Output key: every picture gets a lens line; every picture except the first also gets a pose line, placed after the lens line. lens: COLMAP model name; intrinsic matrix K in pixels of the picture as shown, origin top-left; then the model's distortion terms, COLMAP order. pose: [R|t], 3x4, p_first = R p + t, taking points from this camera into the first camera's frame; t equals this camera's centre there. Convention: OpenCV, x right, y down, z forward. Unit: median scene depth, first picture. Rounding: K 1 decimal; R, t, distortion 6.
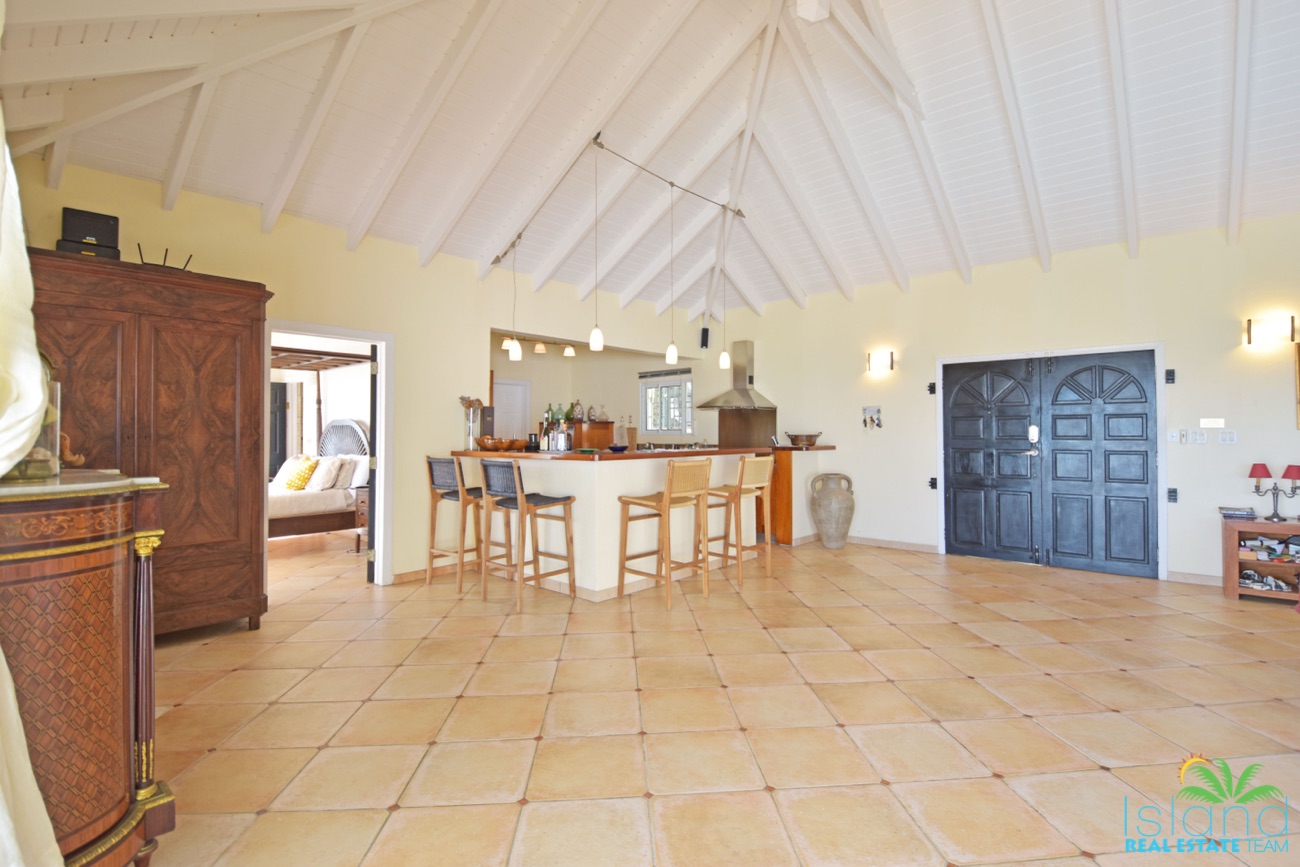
lens RADIAL K [[564.3, 0, 657.7], [0, 564.3, 428.7], [0, 0, 1]] dist [0.022825, -0.026790]
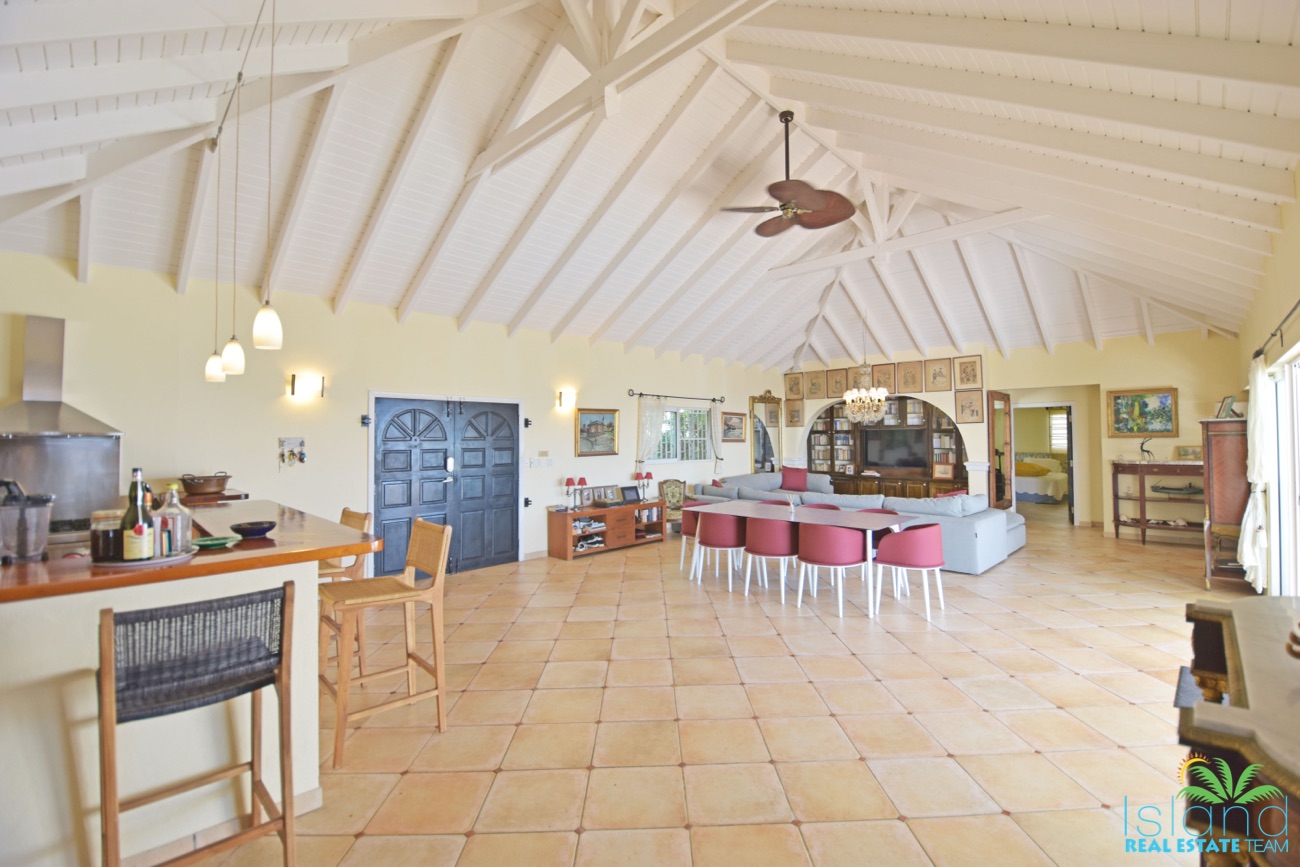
lens RADIAL K [[564.3, 0, 657.7], [0, 564.3, 428.7], [0, 0, 1]] dist [0.022825, -0.026790]
pose [[0.073742, 0.018989, 0.997097, -0.626575], [0.002550, 0.999812, -0.019230, -0.052882], [-0.997274, 0.003961, 0.073680, 0.610042]]
